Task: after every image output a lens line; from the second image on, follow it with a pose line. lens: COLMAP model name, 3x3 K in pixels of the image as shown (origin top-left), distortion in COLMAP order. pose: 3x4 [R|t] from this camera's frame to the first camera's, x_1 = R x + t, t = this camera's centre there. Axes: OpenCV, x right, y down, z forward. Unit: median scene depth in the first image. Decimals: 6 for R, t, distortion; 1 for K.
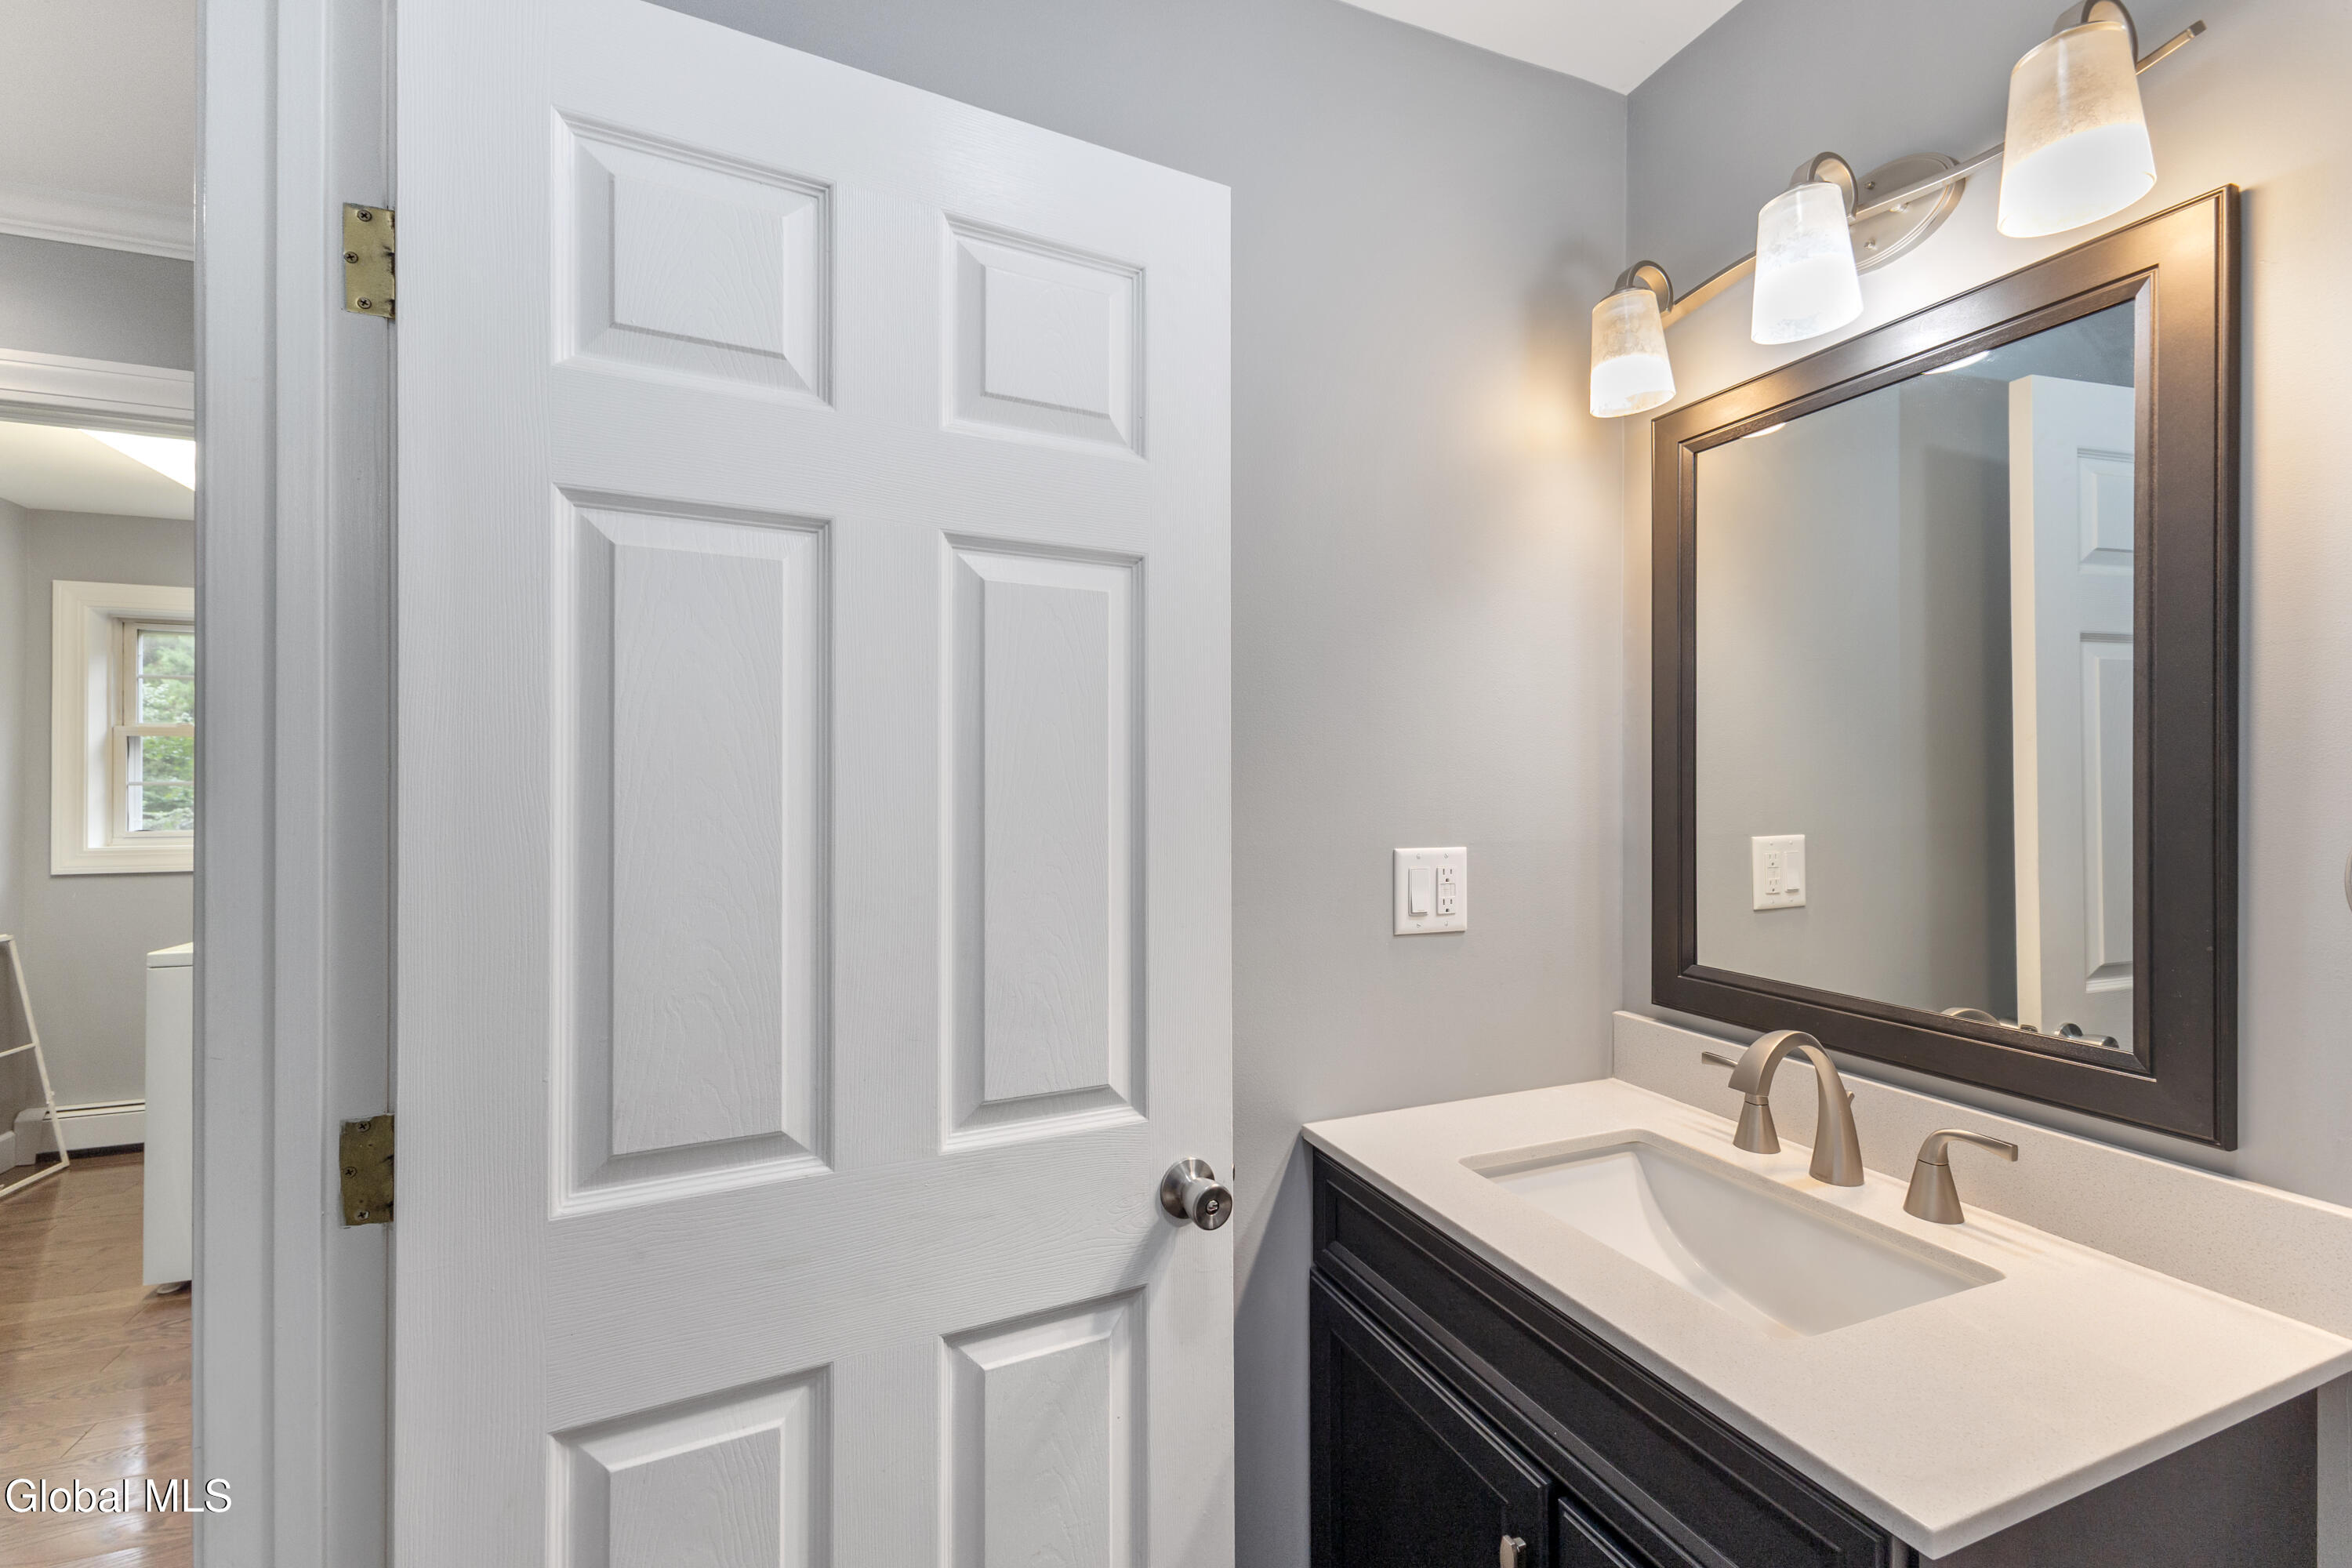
lens RADIAL K [[1014.2, 0, 1173.1], [0, 1014.2, 779.9], [0, 0, 1]] dist [0.016326, -0.004242]
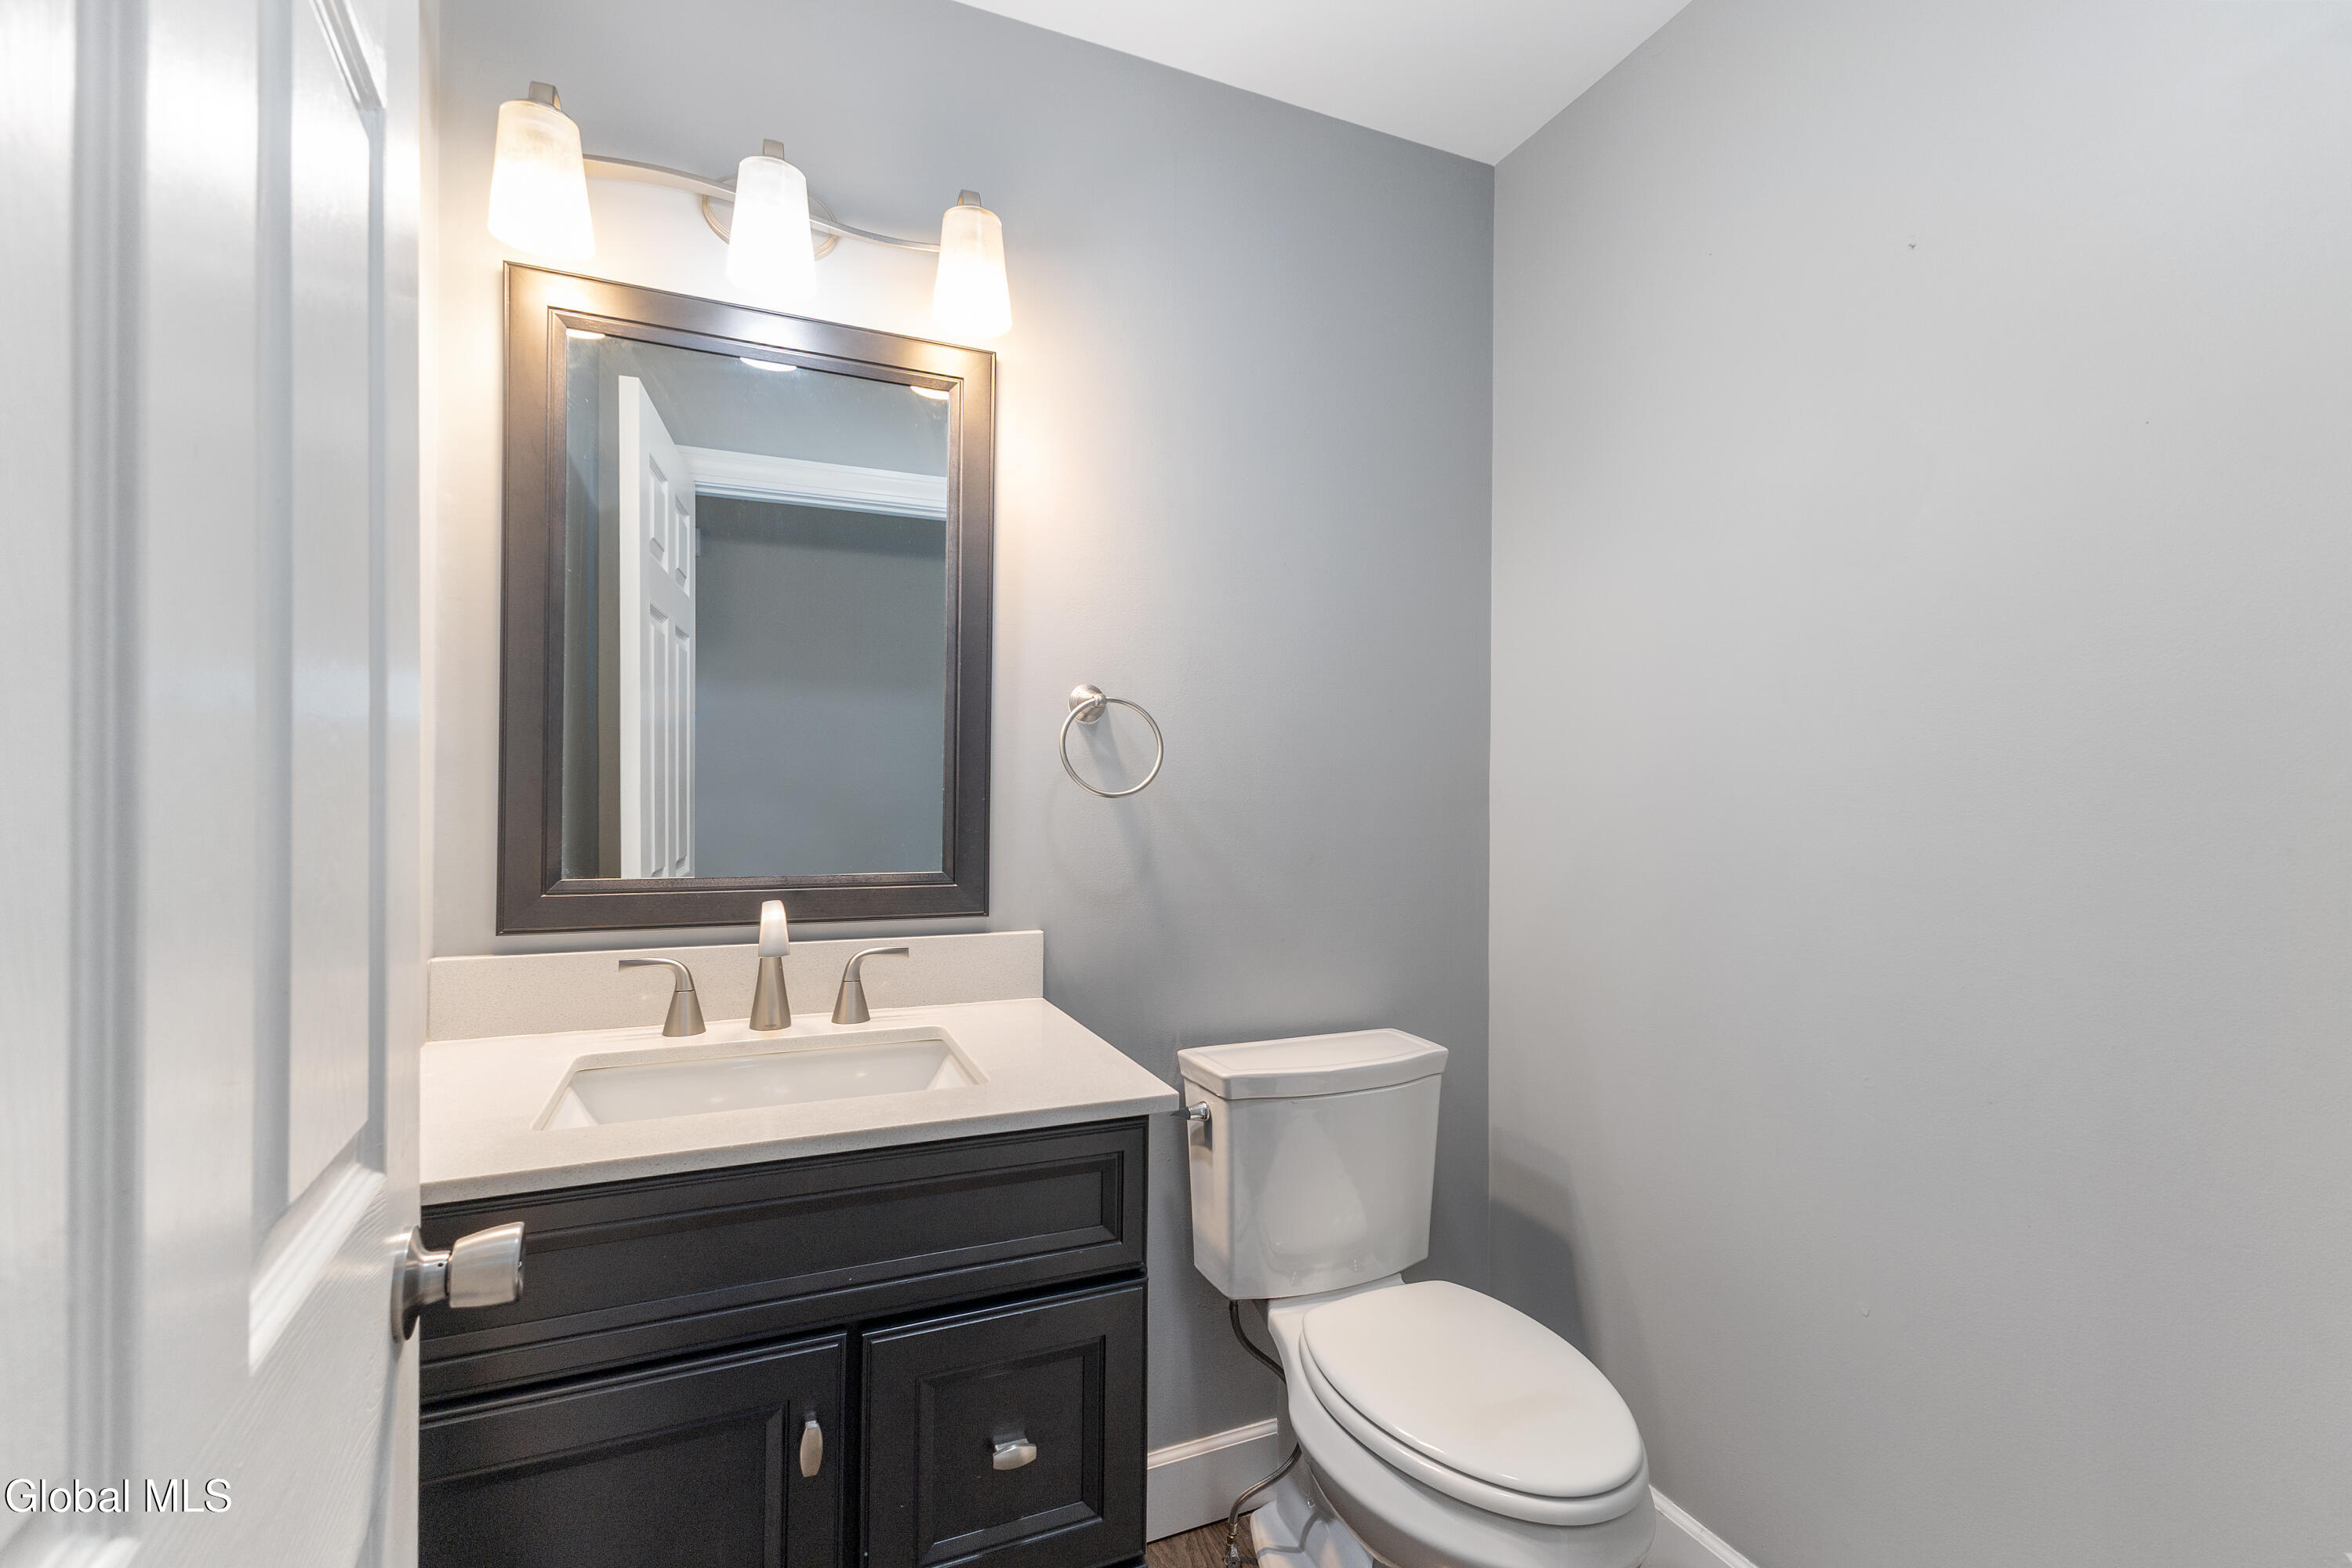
lens RADIAL K [[1014.2, 0, 1176.5], [0, 1014.2, 799.7], [0, 0, 1]] dist [0.016326, -0.004242]
pose [[-0.017895, -0.002003, 0.999838, -0.573628], [-0.003063, 0.999993, 0.001948, 0.141167], [-0.999835, -0.003027, -0.017901, 0.621313]]
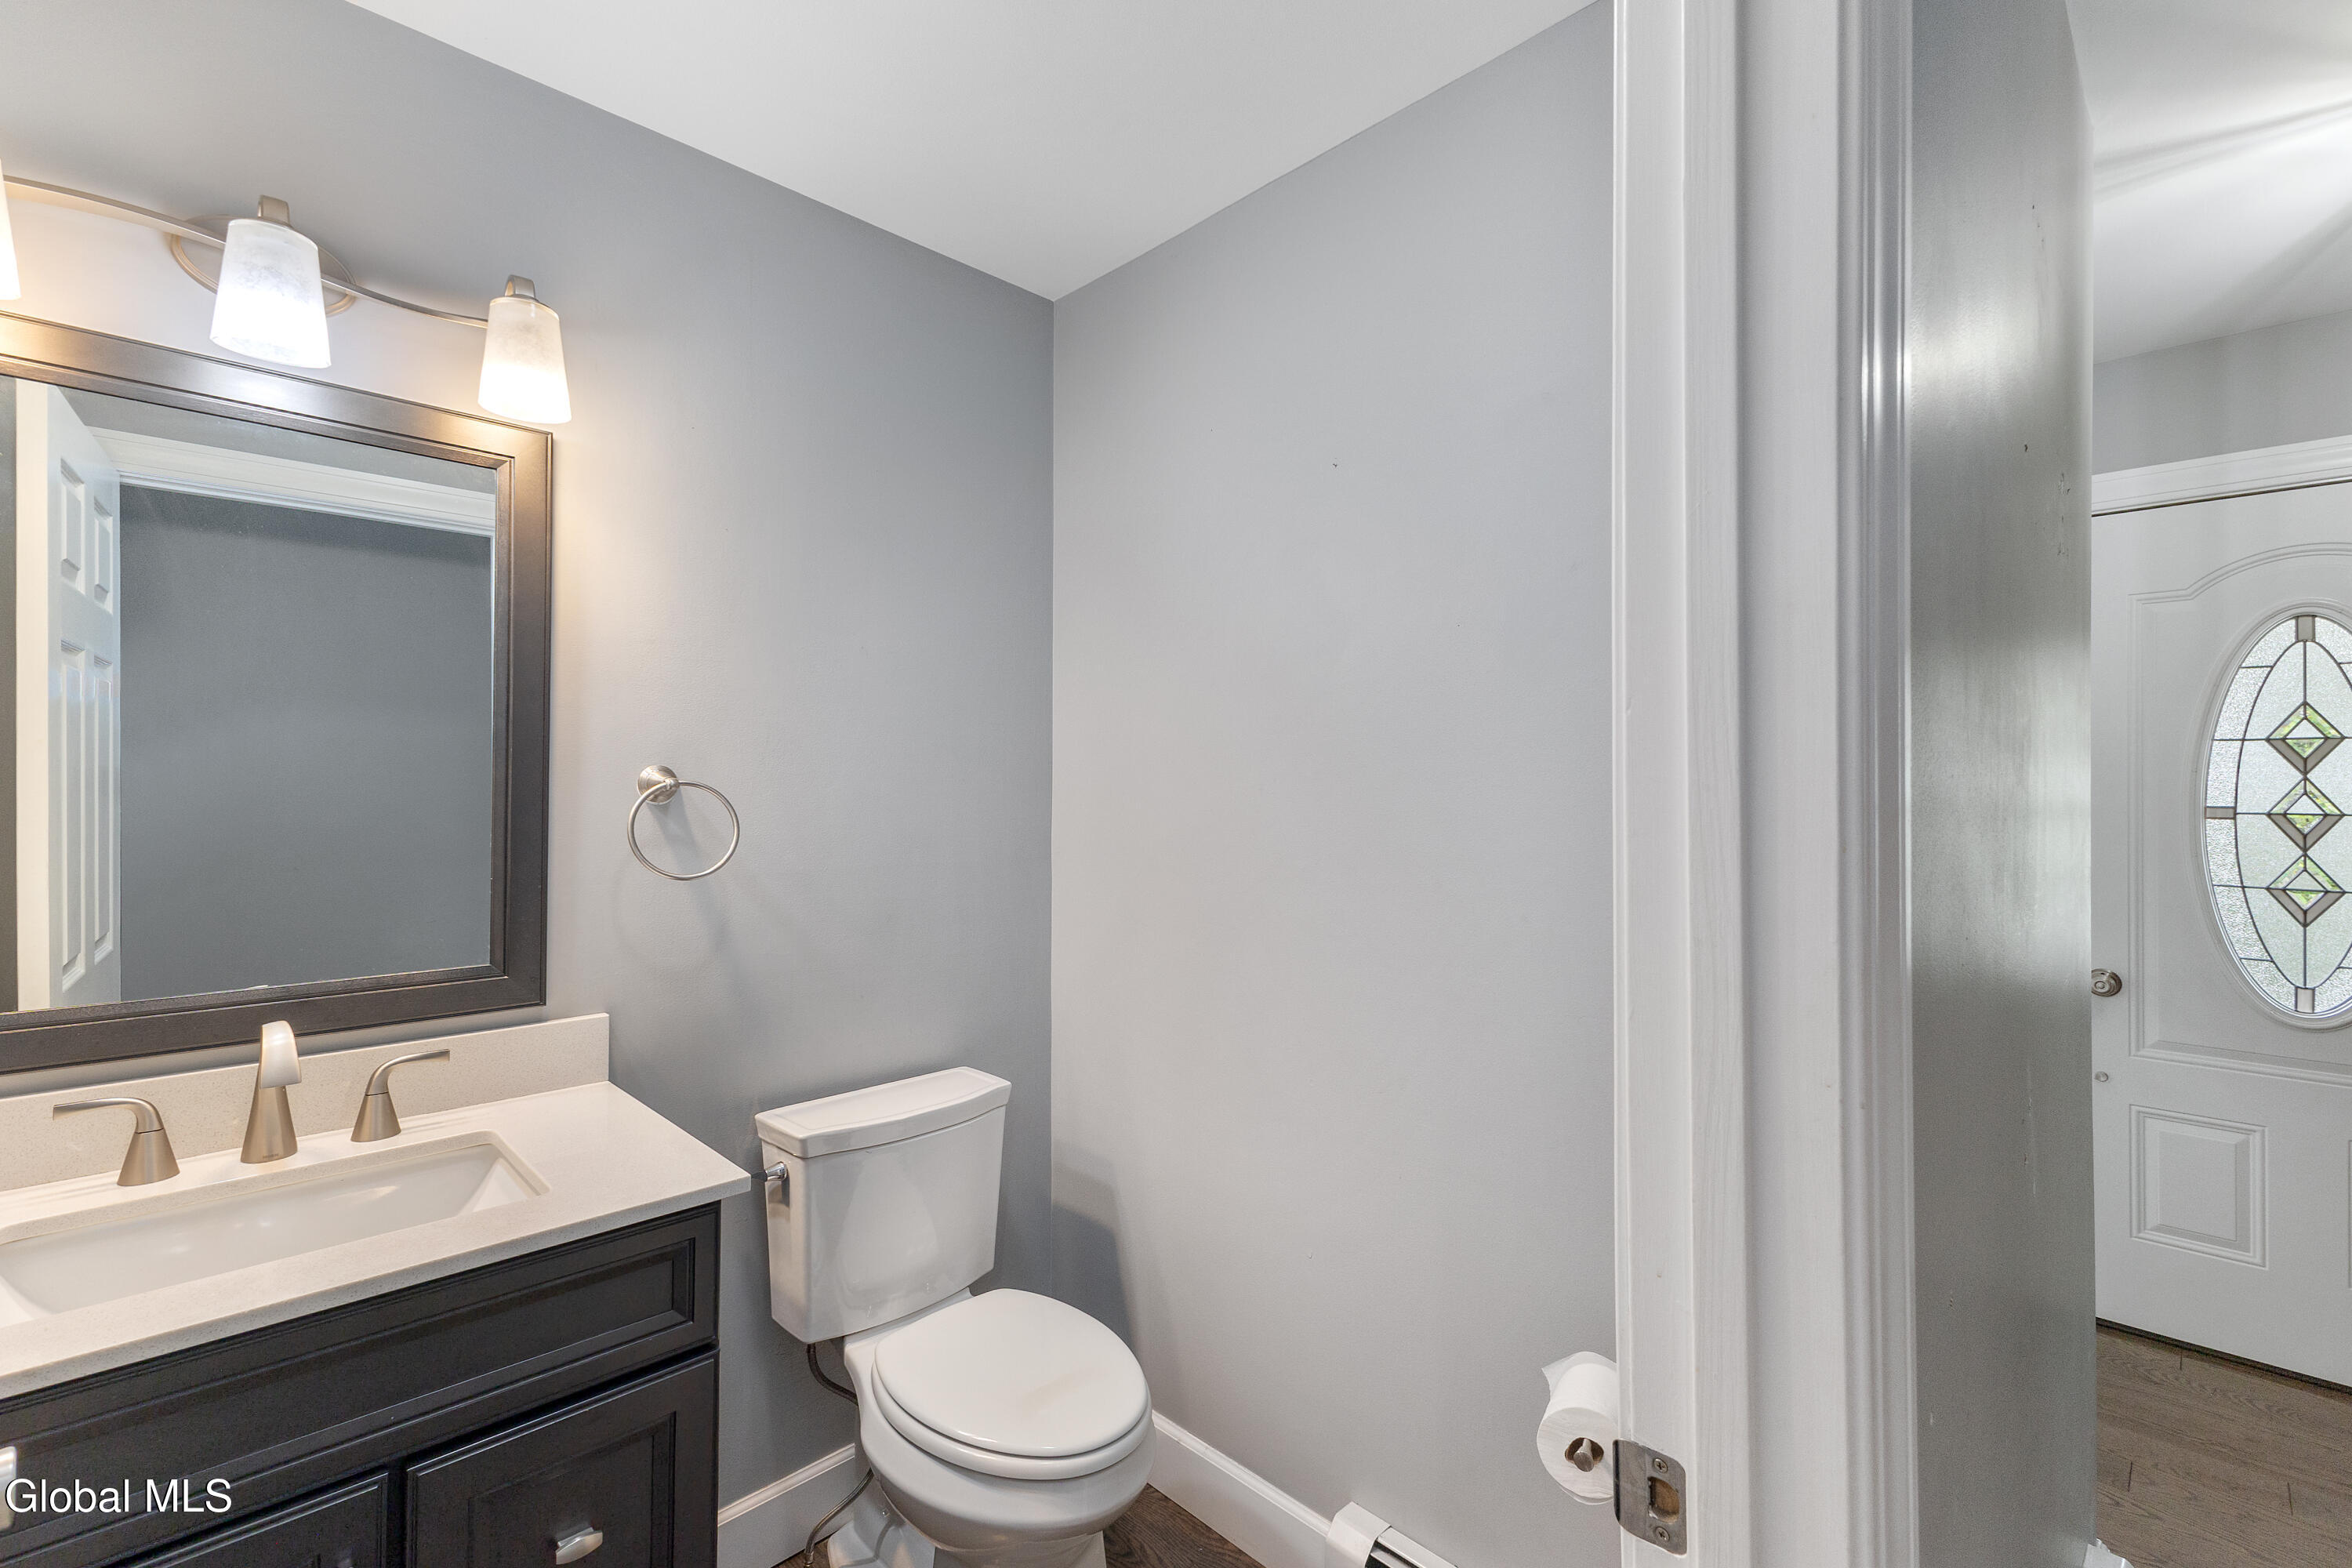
lens RADIAL K [[1014.2, 0, 1176.4], [0, 1014.2, 784.1], [0, 0, 1]] dist [0.016326, -0.004242]
pose [[-0.389588, 0.003827, 0.920981, -0.786887], [0.000324, 0.999992, -0.004018, 0.005727], [-0.920989, -0.001266, -0.389586, 0.605614]]
